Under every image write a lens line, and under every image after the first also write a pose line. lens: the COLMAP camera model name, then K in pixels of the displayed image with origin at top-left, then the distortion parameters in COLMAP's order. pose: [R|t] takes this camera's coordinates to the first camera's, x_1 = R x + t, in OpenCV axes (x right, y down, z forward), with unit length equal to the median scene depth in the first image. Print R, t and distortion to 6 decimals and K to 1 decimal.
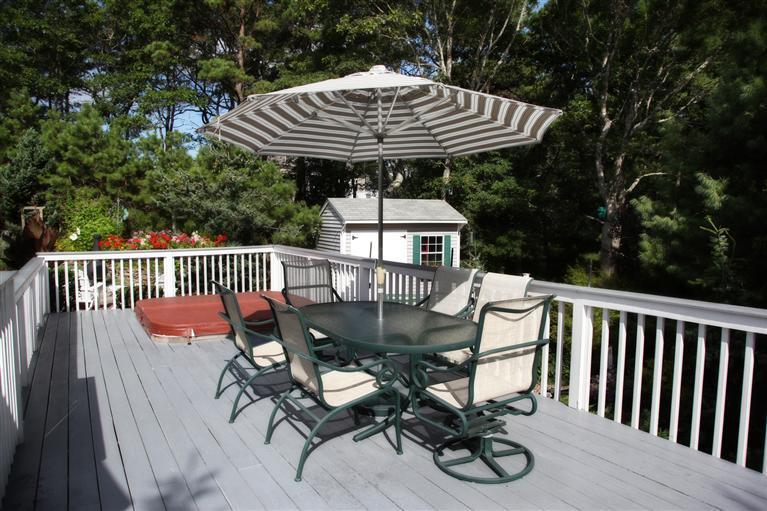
lens RADIAL K [[520.9, 0, 383.5], [0, 520.9, 255.5], [0, 0, 1]] dist [-0.120596, 0.065784]
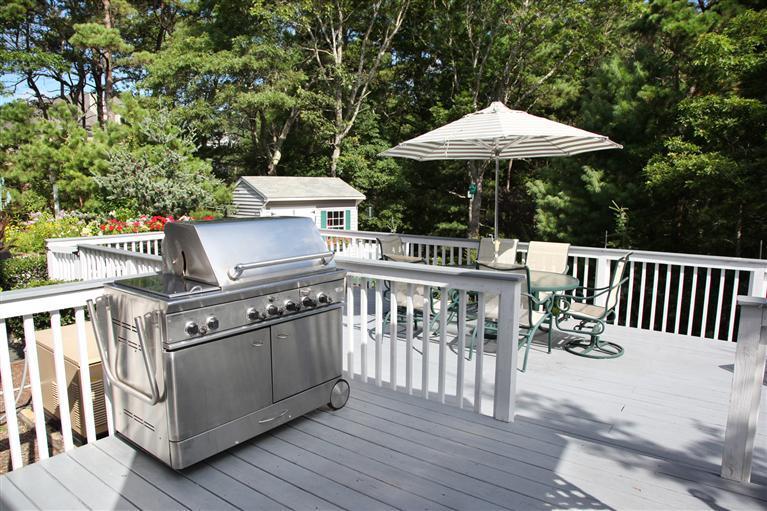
lens RADIAL K [[520.9, 0, 383.5], [0, 520.9, 255.5], [0, 0, 1]] dist [-0.120596, 0.065784]
pose [[0.931240, -0.044500, 0.361678, -0.222477], [0.023924, 0.997840, 0.061173, -0.008649], [-0.363619, -0.048314, 0.930294, -0.069285]]
